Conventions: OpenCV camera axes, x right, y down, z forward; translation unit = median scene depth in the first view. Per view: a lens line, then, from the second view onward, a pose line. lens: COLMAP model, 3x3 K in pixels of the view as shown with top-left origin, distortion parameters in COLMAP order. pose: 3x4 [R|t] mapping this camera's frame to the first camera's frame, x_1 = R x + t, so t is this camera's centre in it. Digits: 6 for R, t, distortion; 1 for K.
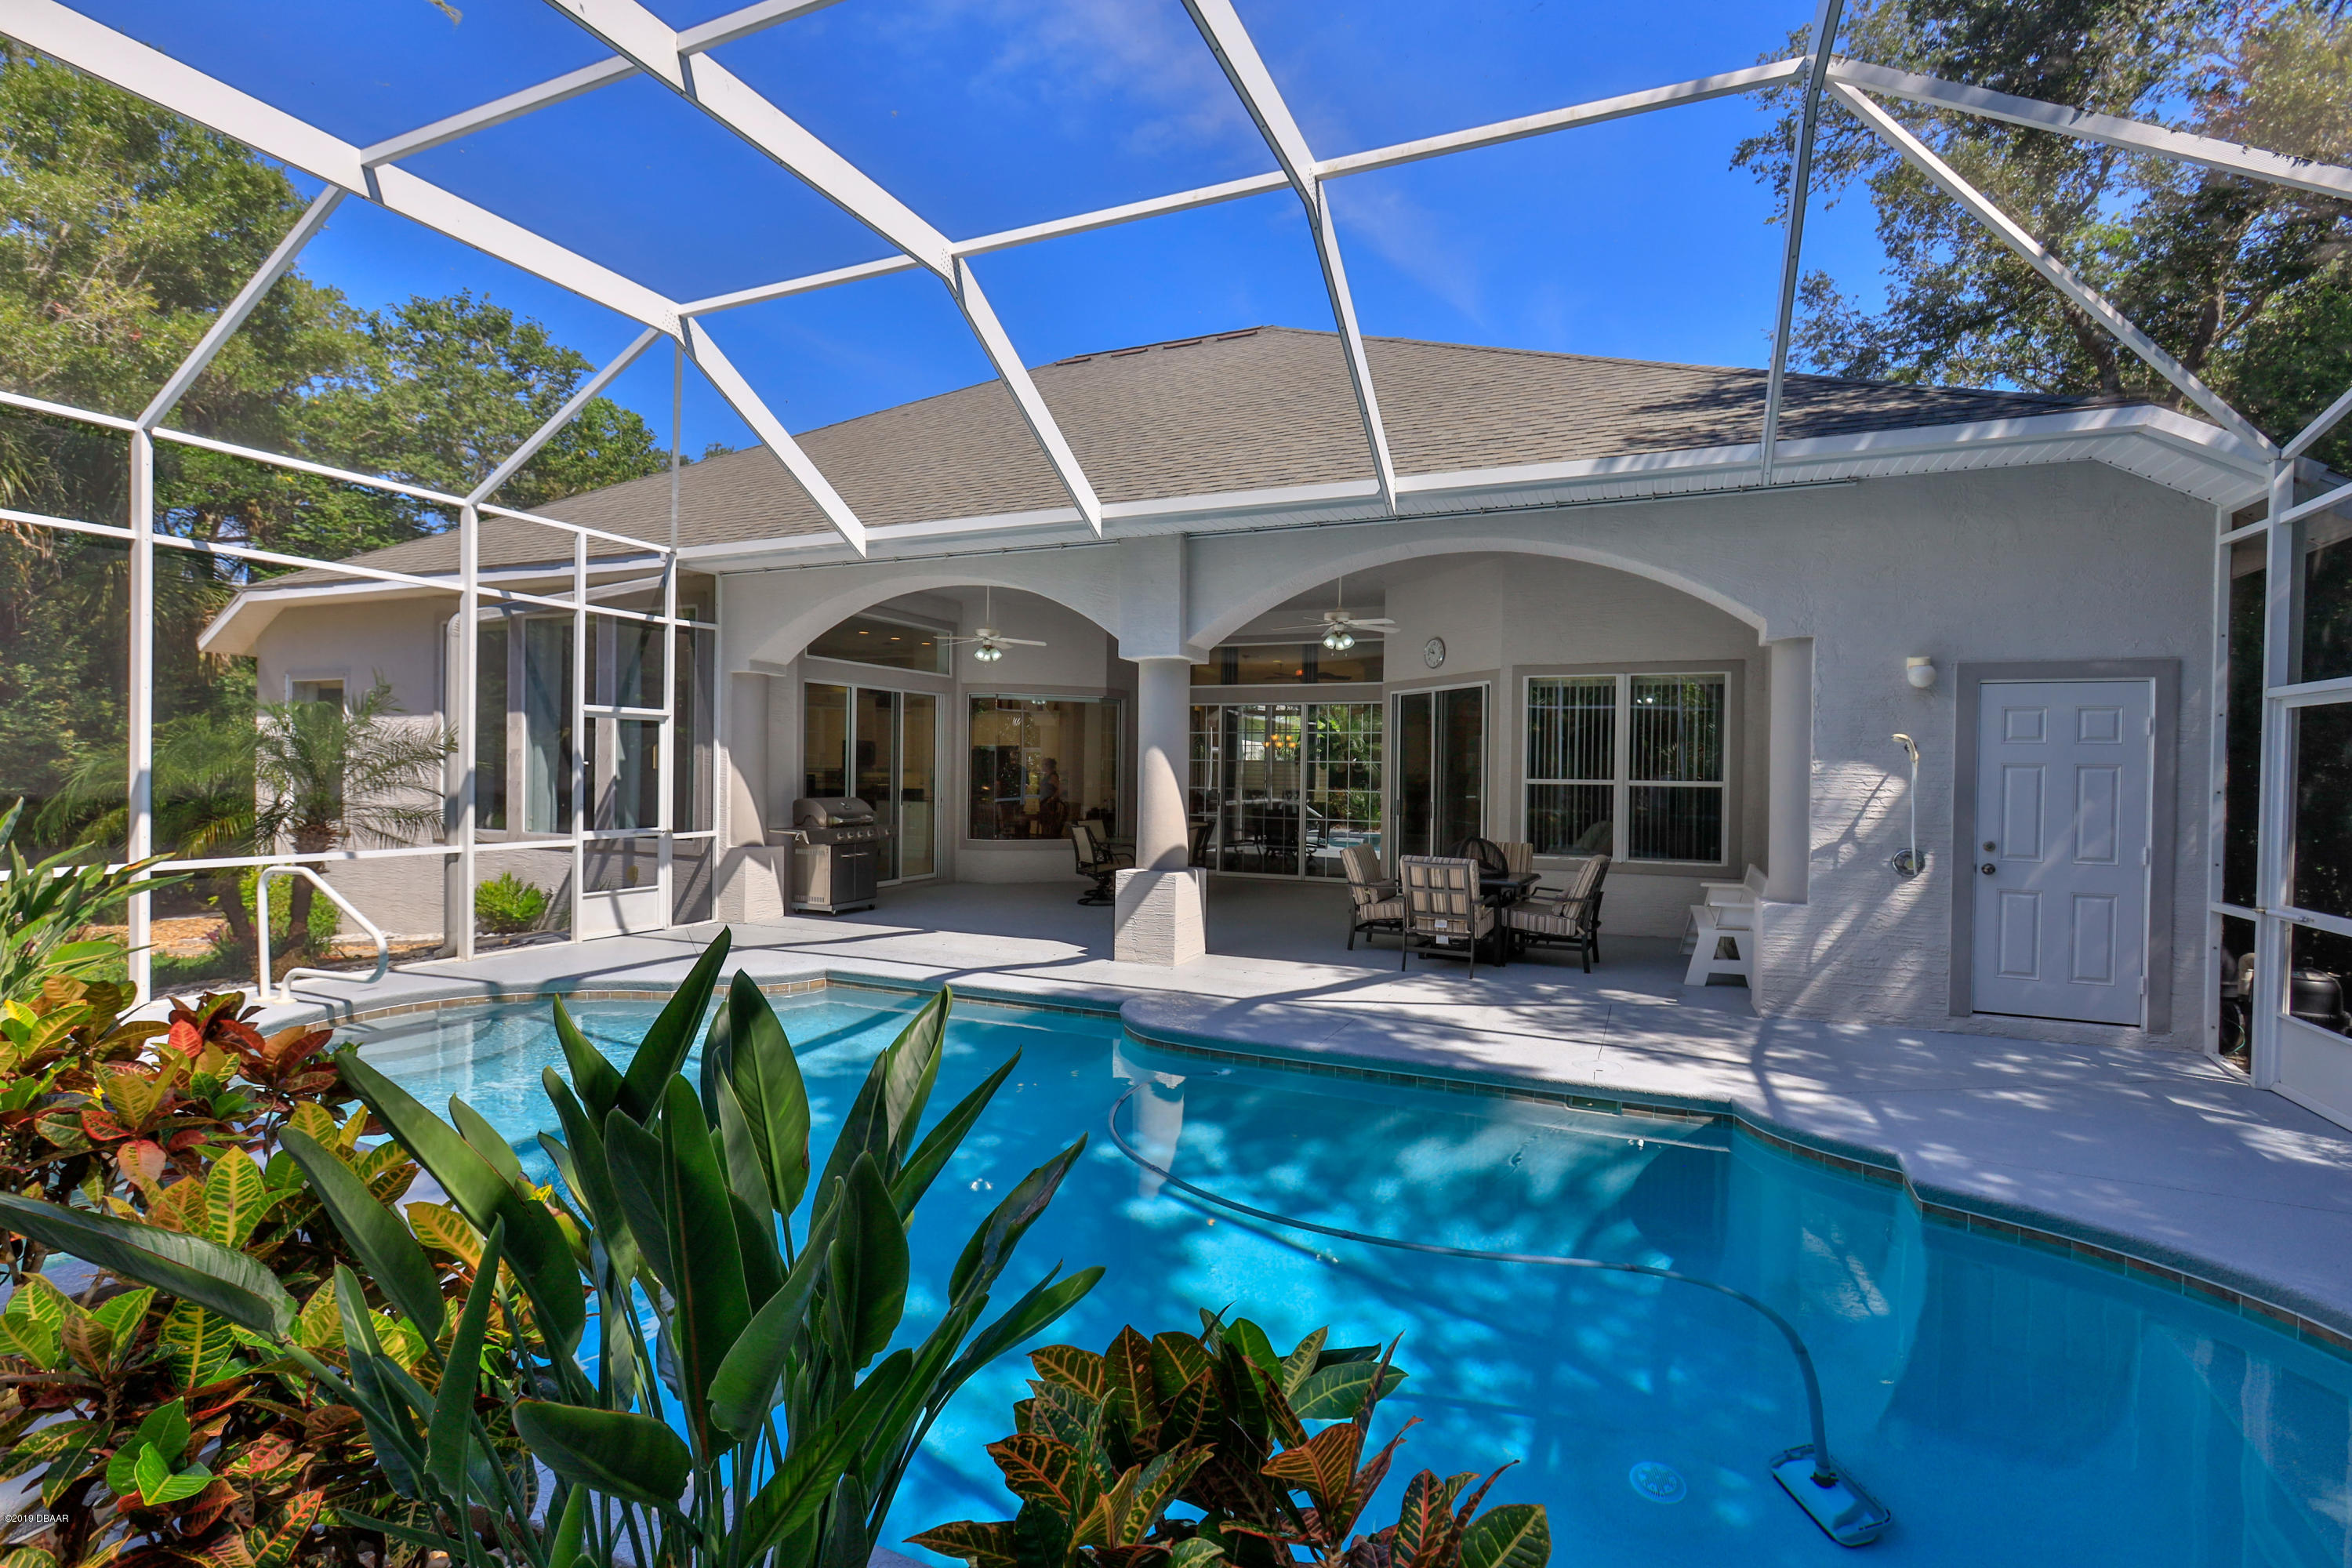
lens RADIAL K [[1099.4, 0, 1150.2], [0, 1099.4, 778.4], [0, 0, 1]] dist [-0.005541, 0.001056]
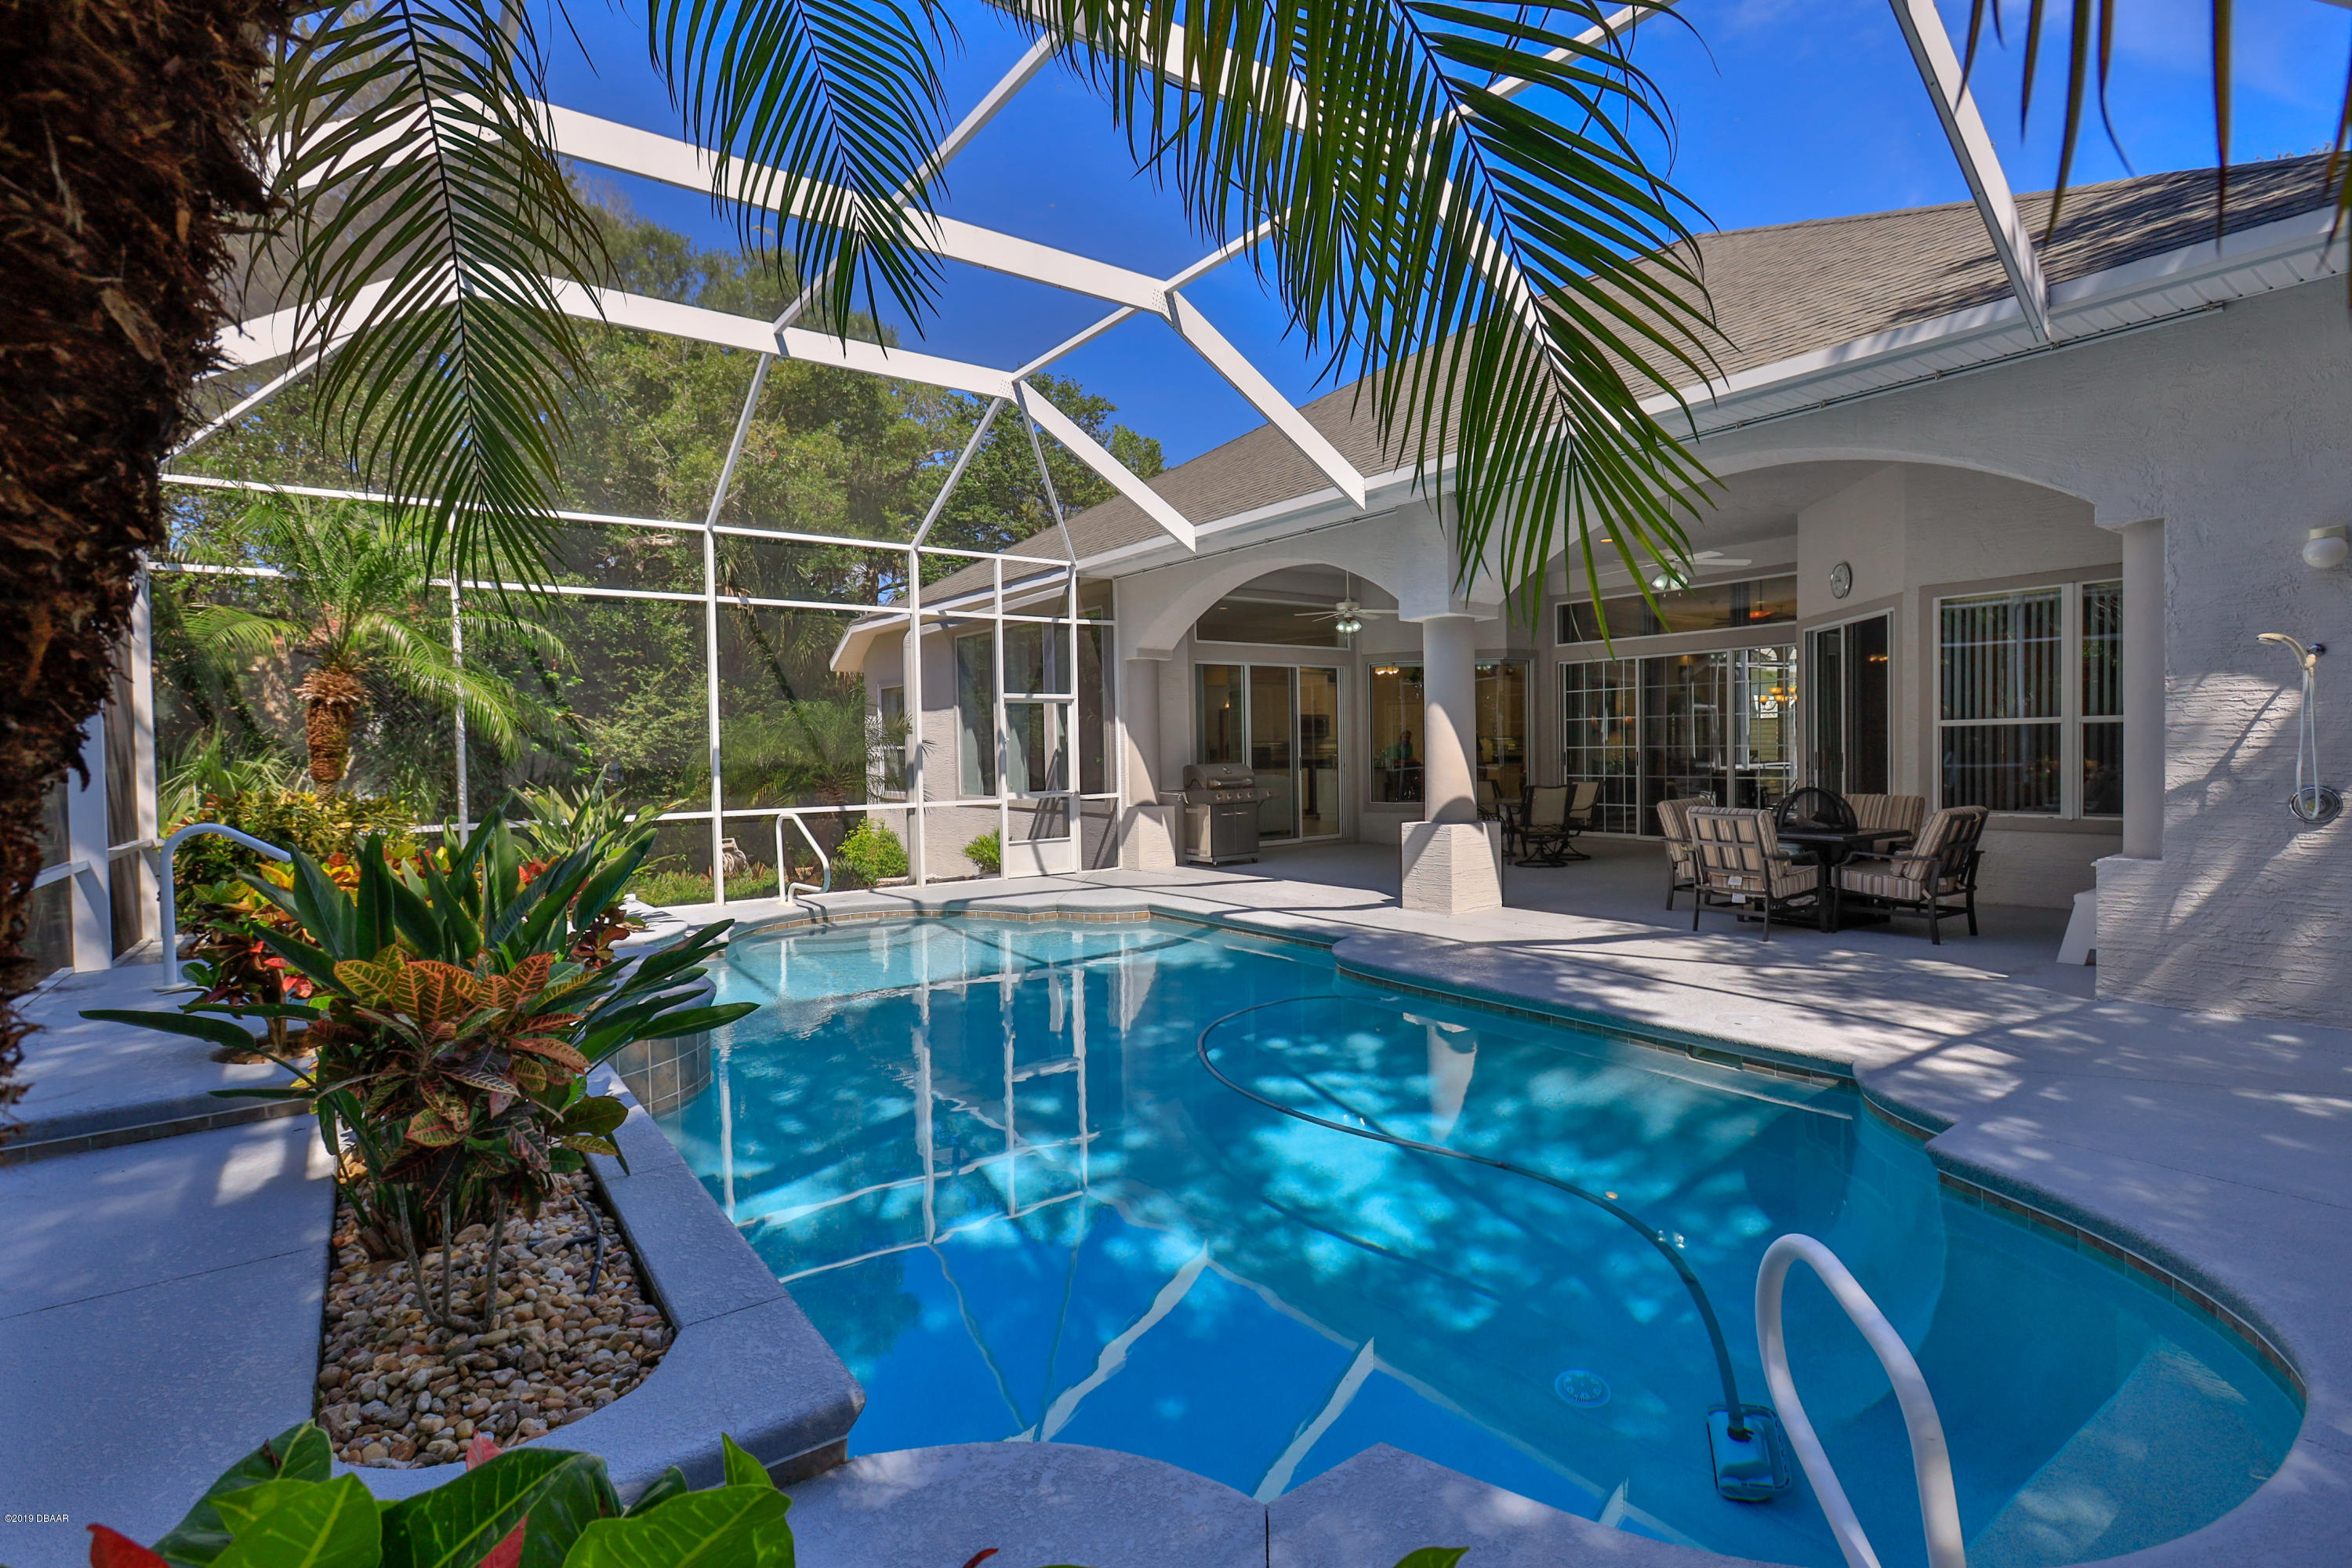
lens RADIAL K [[1107.3, 0, 1169.3], [0, 1107.3, 773.8], [0, 0, 1]] dist [-0.000625, 0.000057]
pose [[0.870205, -0.019652, -0.492299, 0.303559], [0.026867, 0.999610, 0.007588, 0.023324], [0.491958, -0.019829, 0.870393, -0.030774]]
